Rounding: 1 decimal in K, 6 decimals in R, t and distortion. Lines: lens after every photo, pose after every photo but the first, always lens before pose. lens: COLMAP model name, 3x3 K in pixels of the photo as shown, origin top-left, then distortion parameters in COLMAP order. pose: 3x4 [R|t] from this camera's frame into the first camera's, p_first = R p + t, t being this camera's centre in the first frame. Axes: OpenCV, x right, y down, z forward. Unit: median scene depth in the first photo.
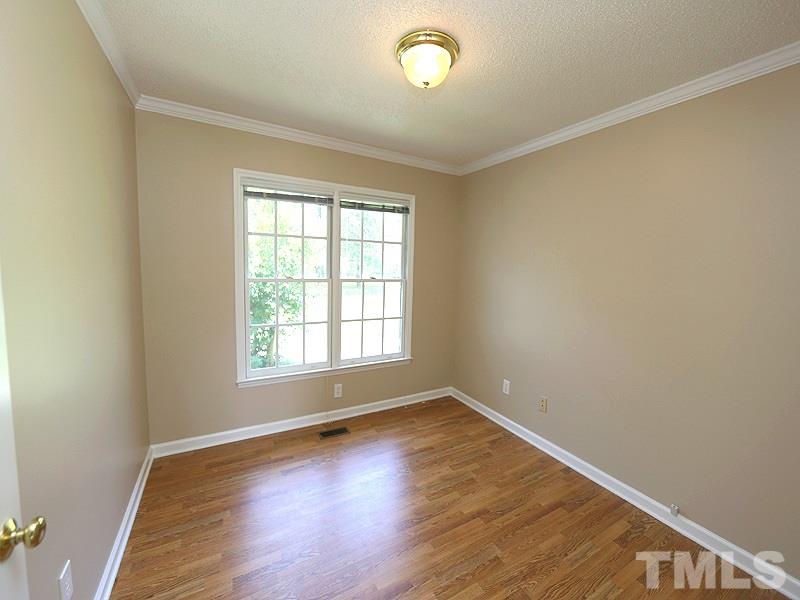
lens RADIAL K [[328.4, 0, 394.8], [0, 328.4, 301.8], [0, 0, 1]] dist [-0.000708, 0.000038]
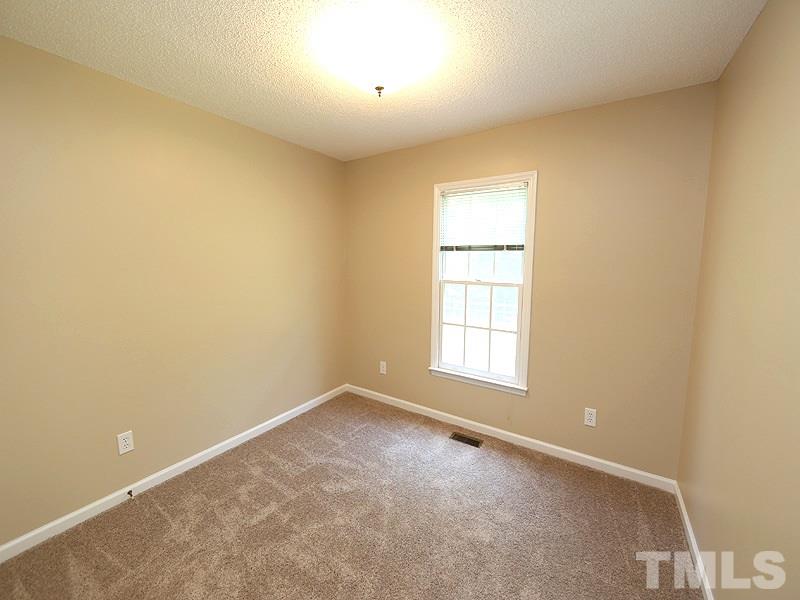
lens RADIAL K [[328.4, 0, 394.8], [0, 328.4, 301.8], [0, 0, 1]] dist [-0.000708, 0.000038]
pose [[0.407805, 0.096170, -0.907990, 0.641662], [-0.084400, 0.994151, 0.067389, -0.056900], [0.909160, 0.049153, 0.413537, 0.442796]]
